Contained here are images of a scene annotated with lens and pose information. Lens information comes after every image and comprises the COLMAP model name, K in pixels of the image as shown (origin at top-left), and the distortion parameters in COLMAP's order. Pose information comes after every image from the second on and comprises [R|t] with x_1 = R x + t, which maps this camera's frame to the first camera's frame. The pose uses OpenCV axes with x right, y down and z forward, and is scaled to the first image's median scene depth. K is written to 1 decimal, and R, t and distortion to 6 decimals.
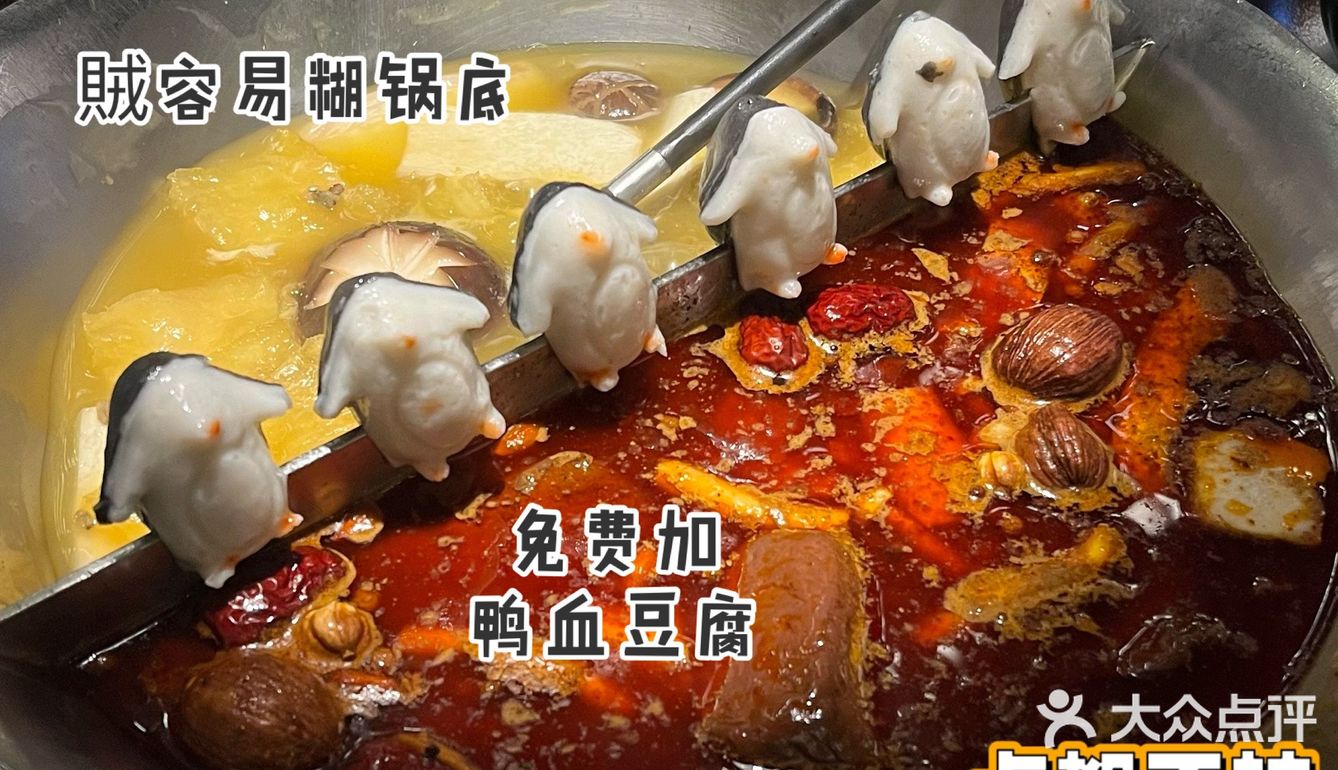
lens RADIAL K [[1828.6, 0, 669.0], [0, 1828.6, 385.0], [0, 0, 1]] dist [0.029840, 0.004862]
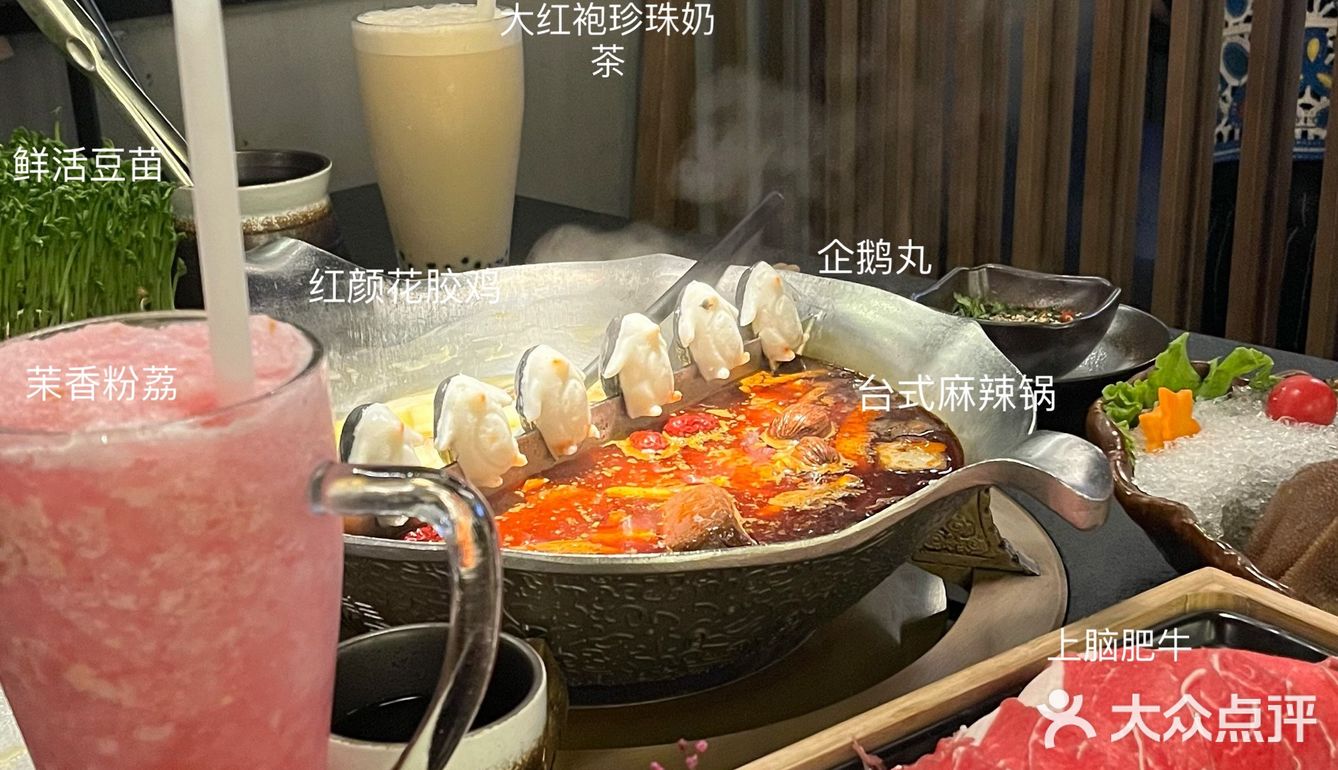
lens RADIAL K [[1828.6, 0, 669.0], [0, 1828.6, 385.0], [0, 0, 1]] dist [0.029840, 0.004862]
pose [[0.977714, -0.113144, 0.176845, -0.259059], [0.176854, 0.897783, -0.403371, 0.709932], [-0.113130, 0.425657, 0.897785, -0.726897]]
